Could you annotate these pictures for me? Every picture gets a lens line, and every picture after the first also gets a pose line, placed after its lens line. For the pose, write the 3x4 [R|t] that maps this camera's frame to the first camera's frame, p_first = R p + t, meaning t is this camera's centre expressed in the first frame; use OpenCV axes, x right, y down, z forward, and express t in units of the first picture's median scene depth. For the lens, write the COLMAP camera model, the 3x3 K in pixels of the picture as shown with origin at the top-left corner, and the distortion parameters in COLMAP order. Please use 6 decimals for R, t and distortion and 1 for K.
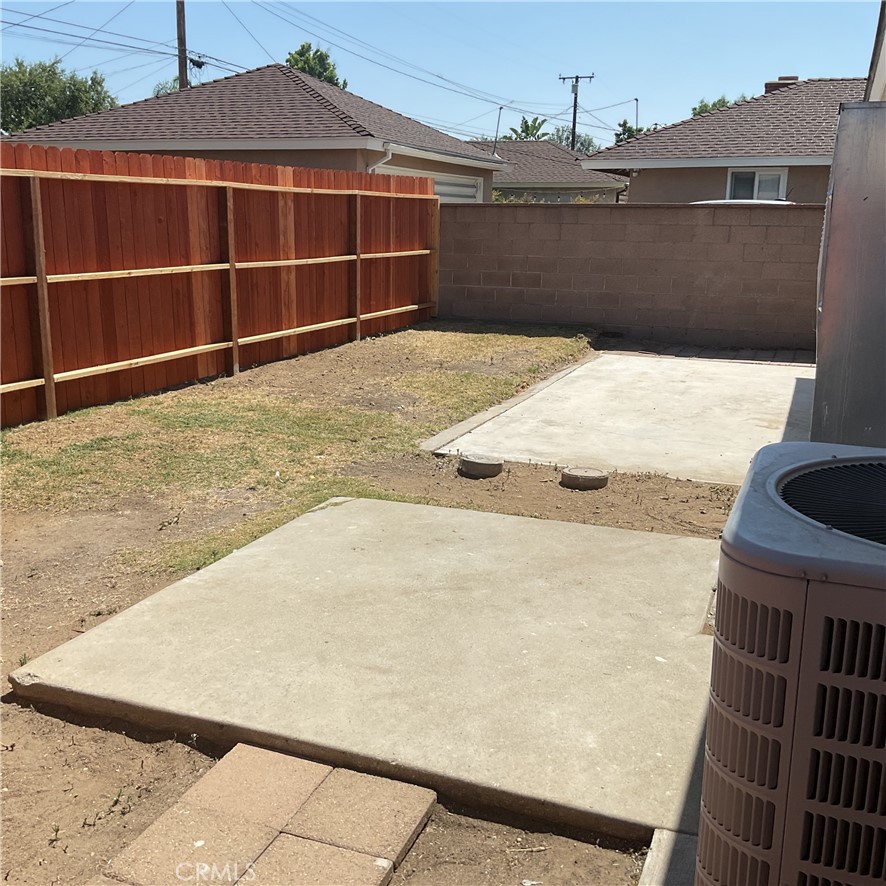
lens RADIAL K [[968.9, 0, 443.0], [0, 968.9, 443.0], [0, 0, 1]] dist [0.130210, -0.292710]
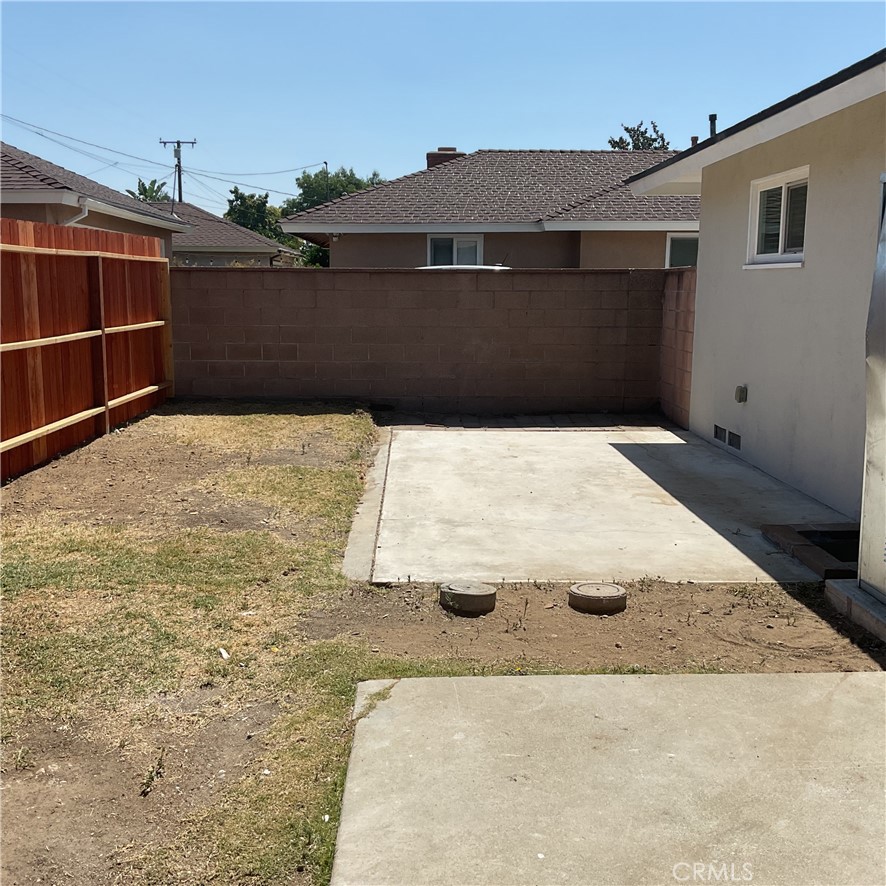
lens RADIAL K [[968.9, 0, 443.0], [0, 968.9, 443.0], [0, 0, 1]] dist [0.130210, -0.292710]
pose [[0.921466, -0.072802, 0.381576, -0.145335], [0.096988, 0.994290, -0.044513, -0.036189], [-0.376157, 0.078025, 0.923265, 0.150825]]
